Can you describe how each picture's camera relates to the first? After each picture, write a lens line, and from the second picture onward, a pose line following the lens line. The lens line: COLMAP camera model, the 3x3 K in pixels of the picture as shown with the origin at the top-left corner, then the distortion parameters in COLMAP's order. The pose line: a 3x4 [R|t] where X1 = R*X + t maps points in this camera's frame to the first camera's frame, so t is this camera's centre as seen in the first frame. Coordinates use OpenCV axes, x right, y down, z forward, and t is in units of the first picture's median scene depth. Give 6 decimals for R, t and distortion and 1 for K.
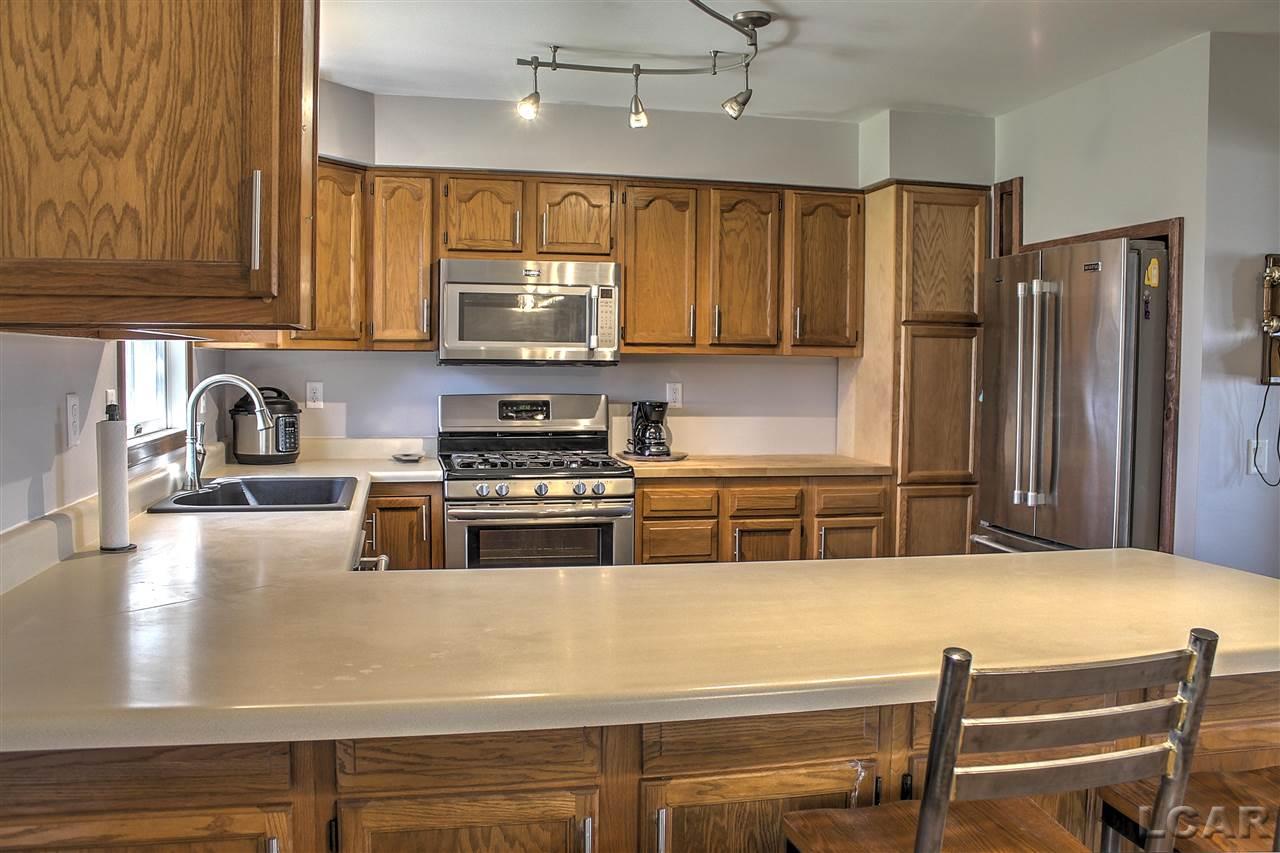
lens RADIAL K [[1088.7, 0, 640.0], [0, 1088.7, 426.5], [0, 0, 1]] dist [-0.157507, 0.169002]
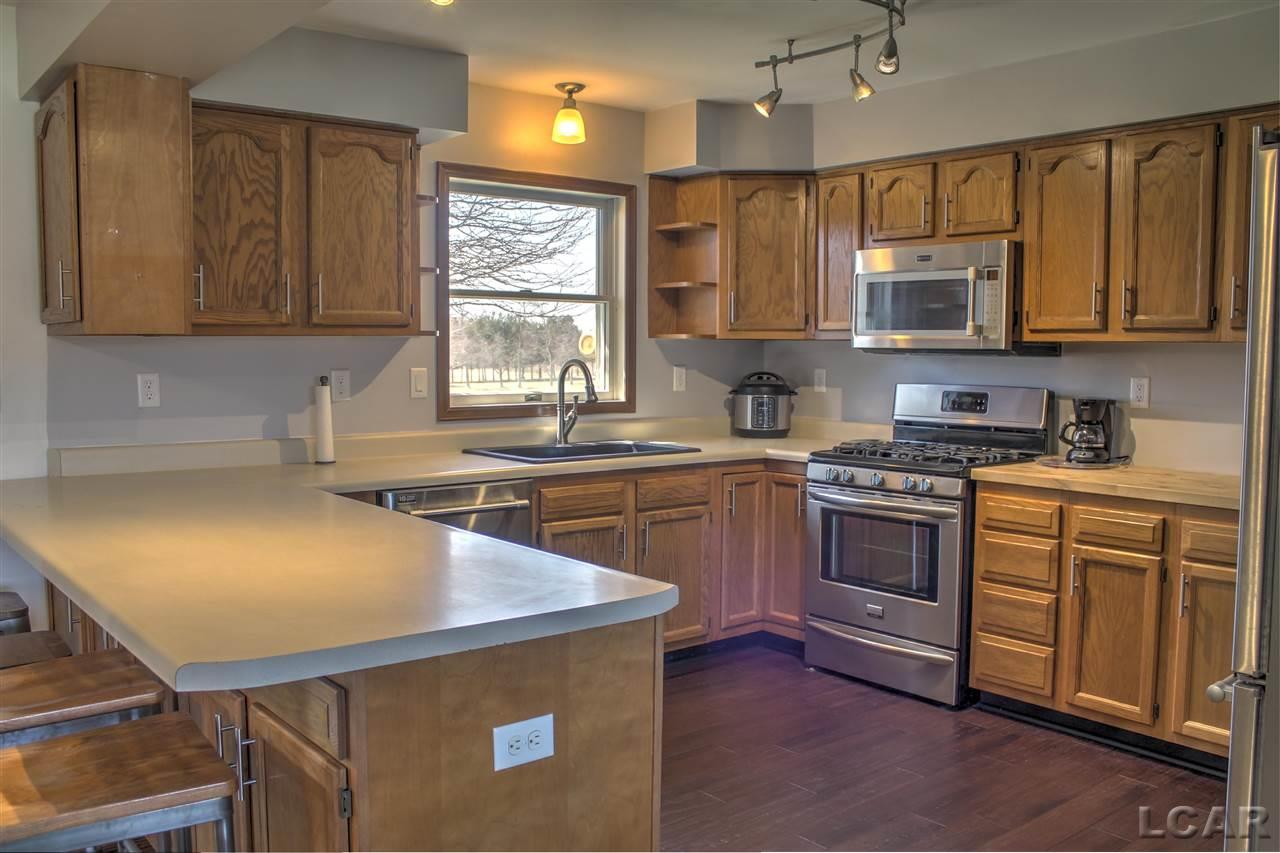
lens RADIAL K [[1088.7, 0, 640.0], [0, 1088.7, 426.5], [0, 0, 1]] dist [-0.157507, 0.169002]
pose [[0.453716, 0.058115, -0.889249, 0.632179], [-0.053919, 0.997833, 0.037701, -0.014622], [0.889514, 0.030842, 0.455866, 0.339101]]
